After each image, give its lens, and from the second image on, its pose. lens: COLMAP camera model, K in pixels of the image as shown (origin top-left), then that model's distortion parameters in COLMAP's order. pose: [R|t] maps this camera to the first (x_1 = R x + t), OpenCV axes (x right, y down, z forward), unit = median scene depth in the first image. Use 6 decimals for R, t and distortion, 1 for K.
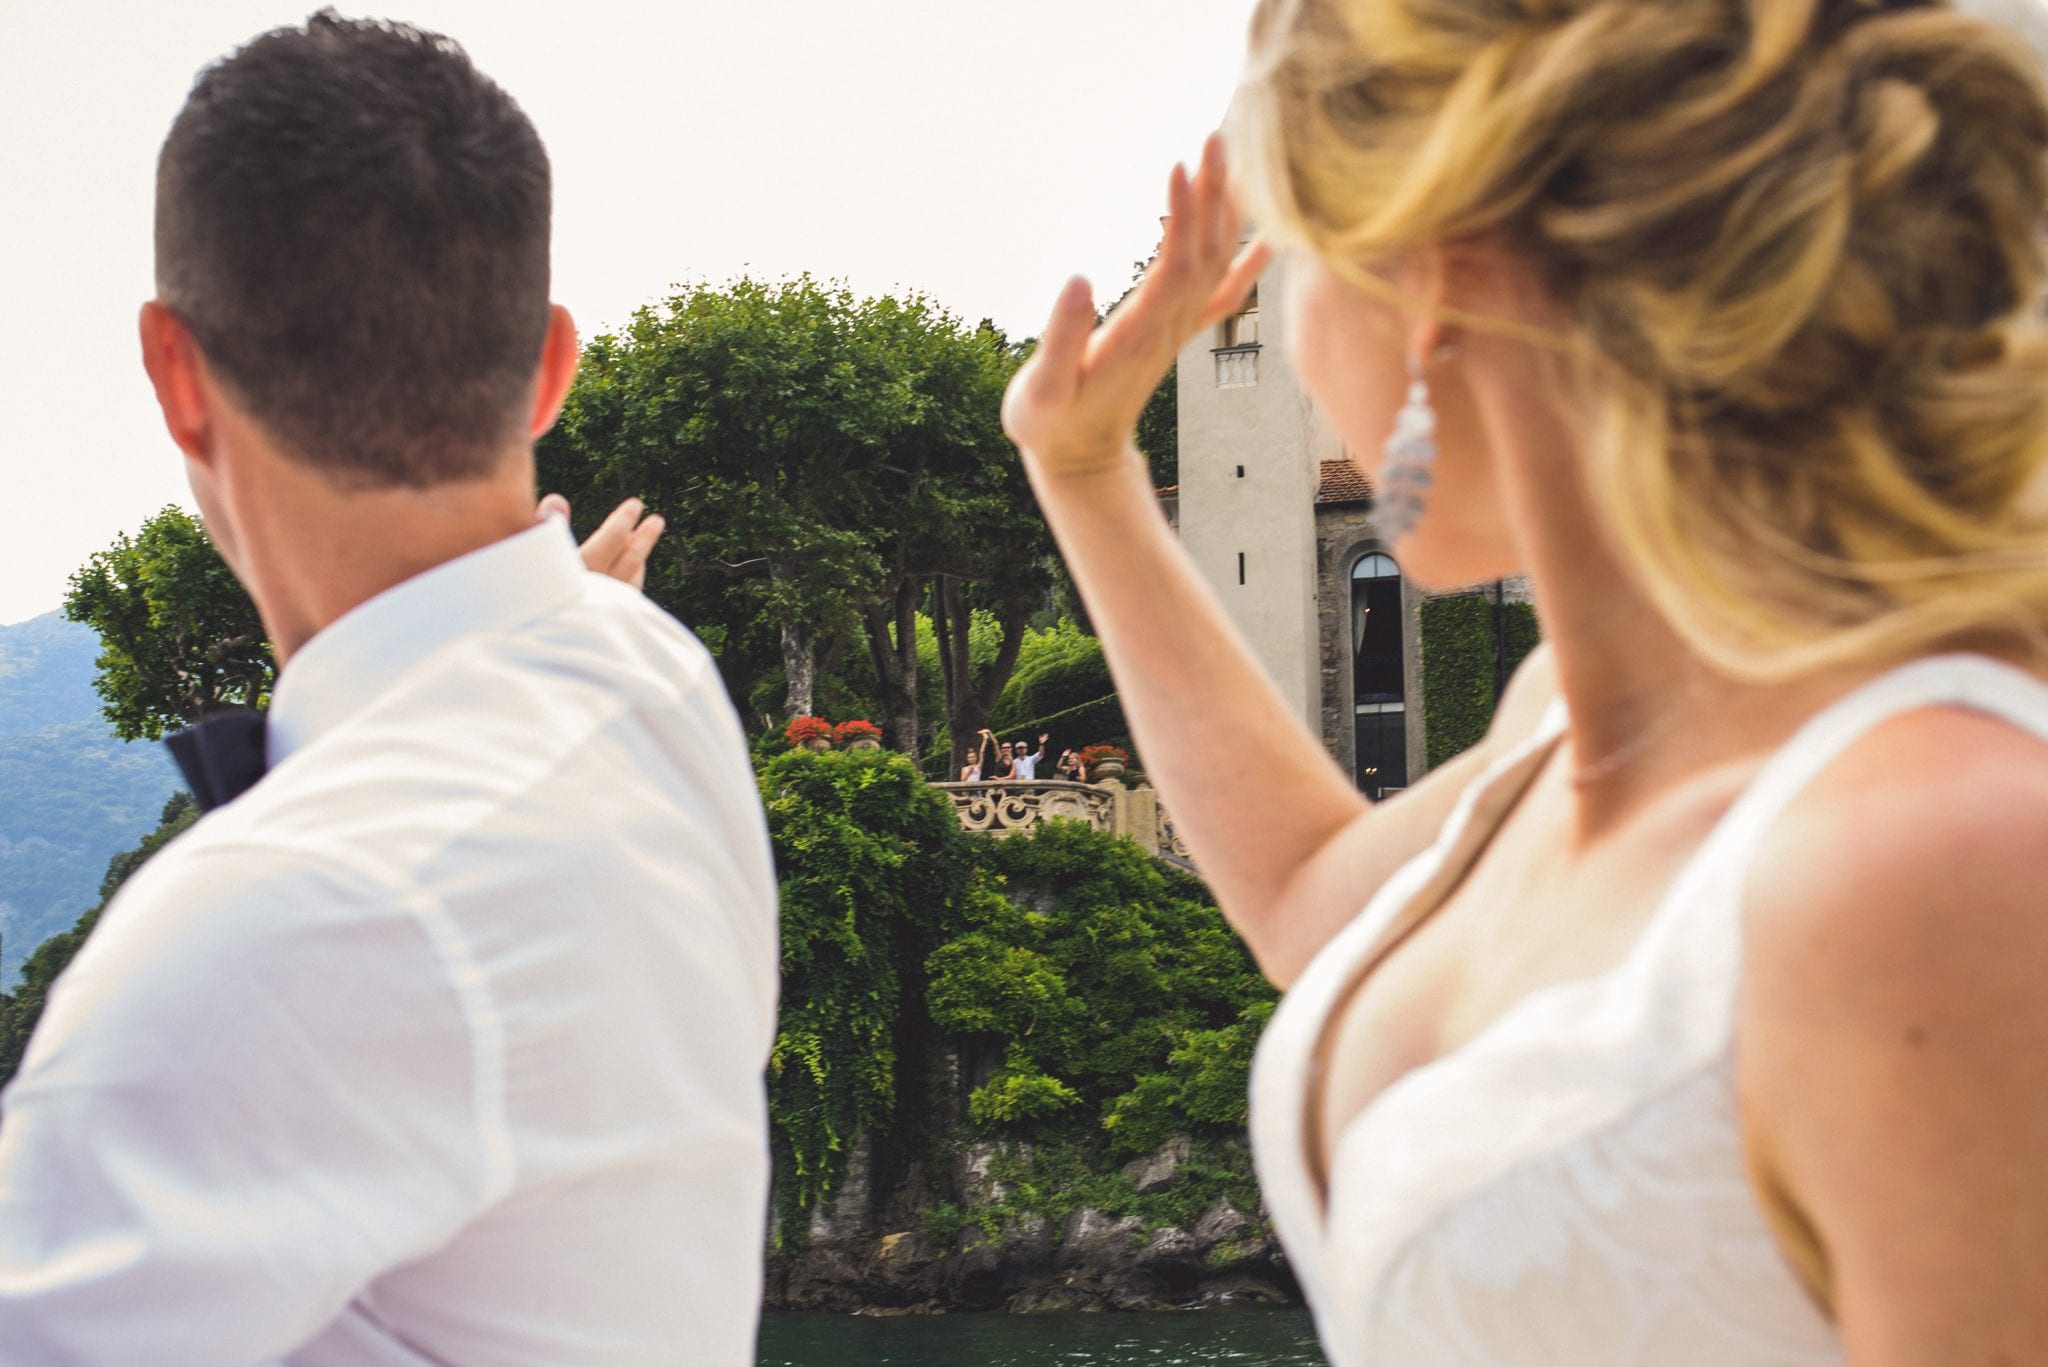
lens RADIAL K [[3170.5, 0, 1027.6], [0, 3170.5, 677.2], [0, 0, 1]] dist [-0.059112, 0.000000]
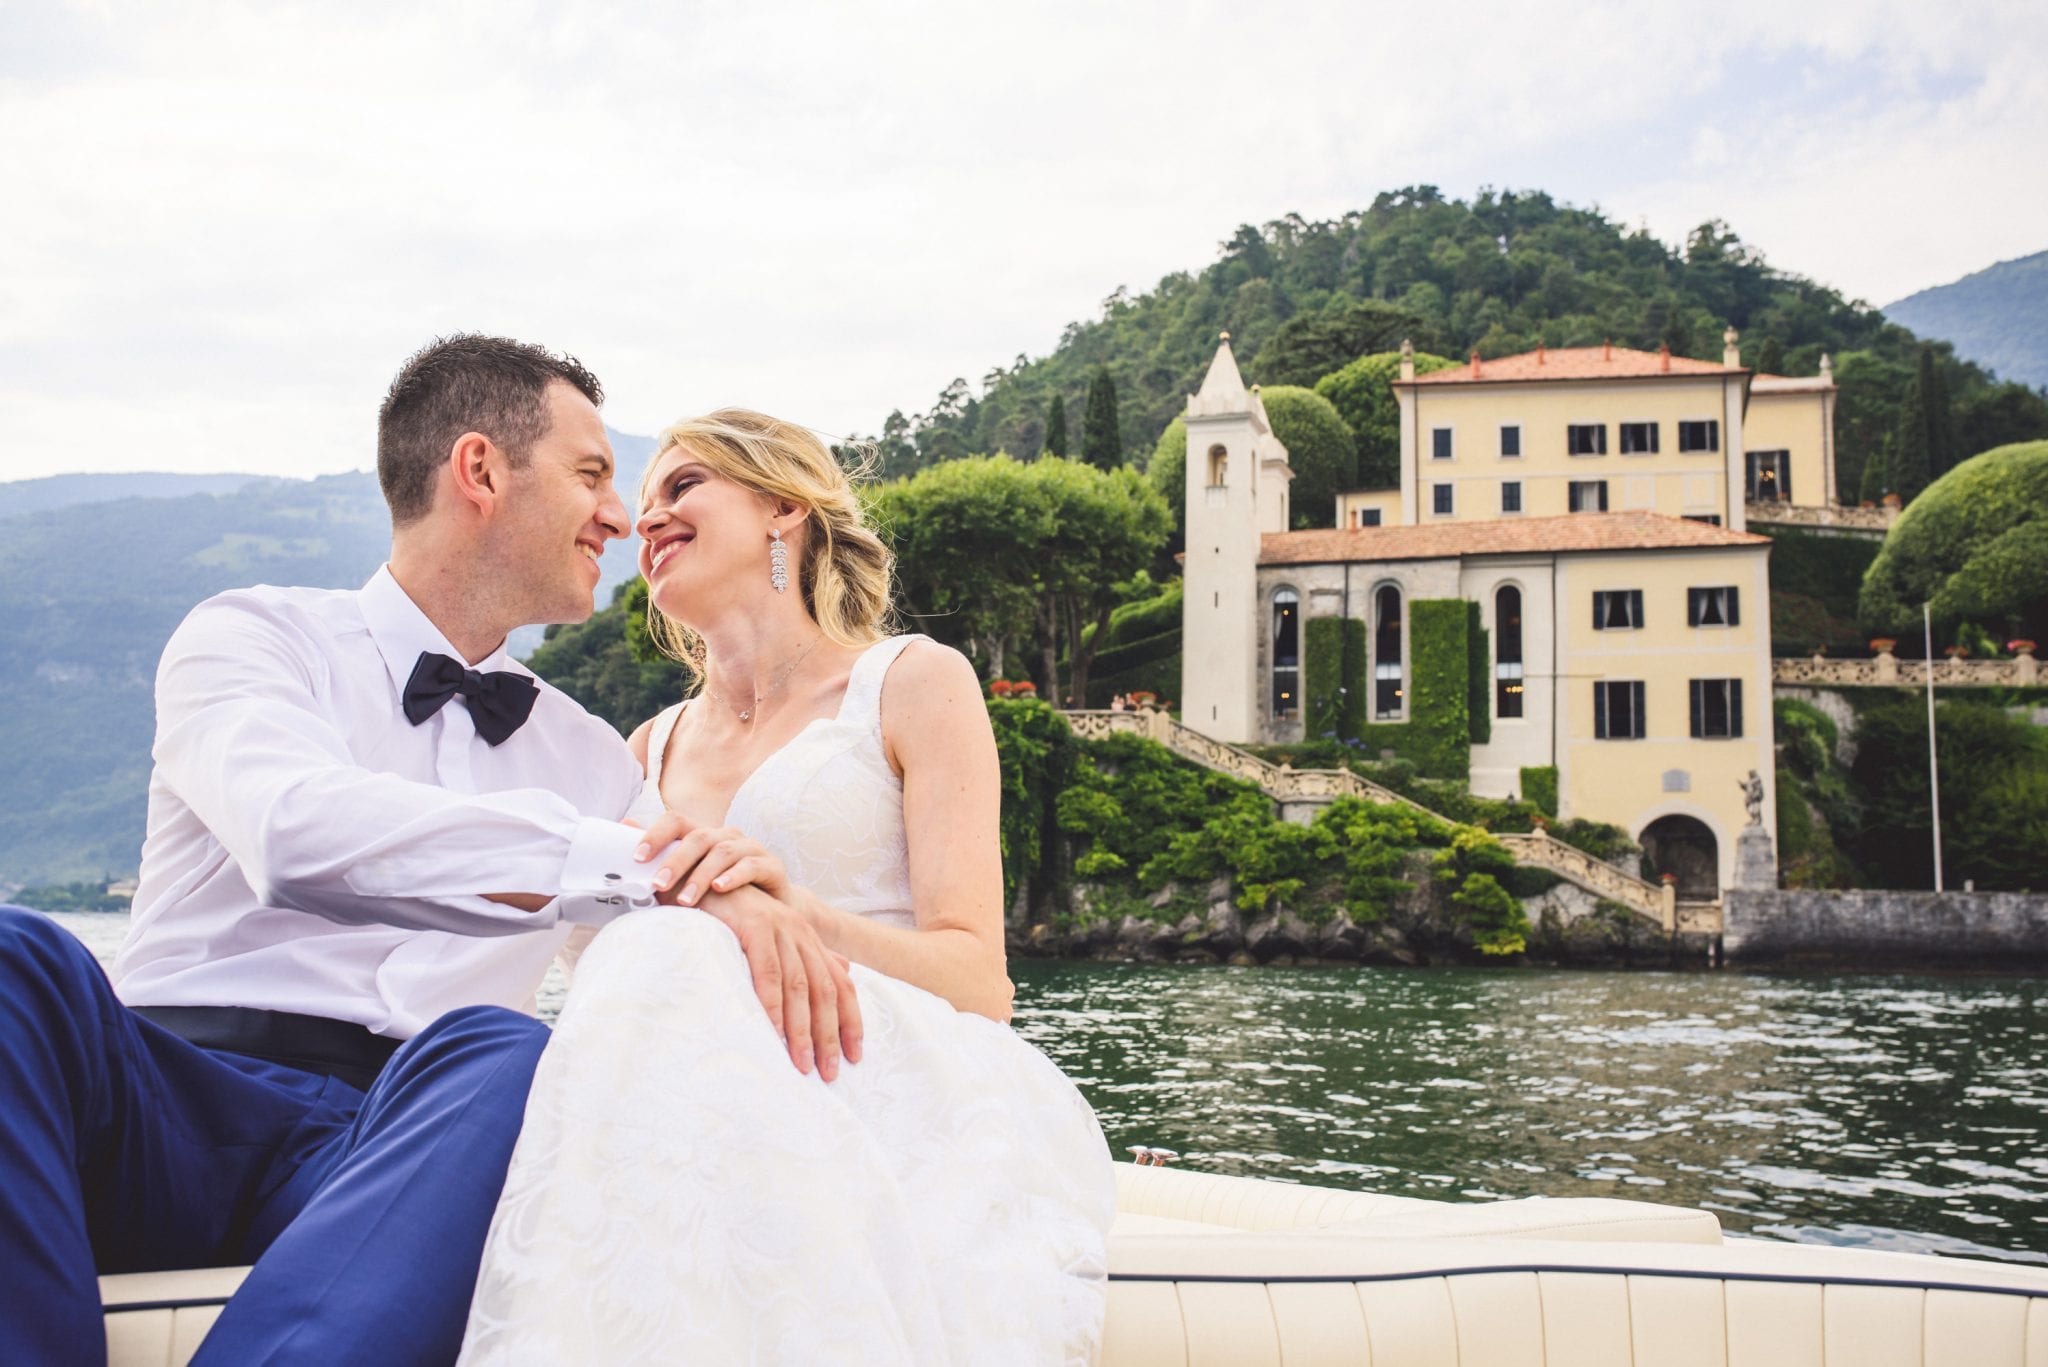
lens RADIAL K [[3170.5, 0, 1022.1], [0, 3170.5, 686.5], [0, 0, 1]] dist [-0.059112, 0.000000]
pose [[0.998763, 0.014523, -0.047552, 0.045178], [-0.009772, 0.995072, 0.098671, -0.194053], [0.048751, -0.098084, 0.993983, -1.102901]]
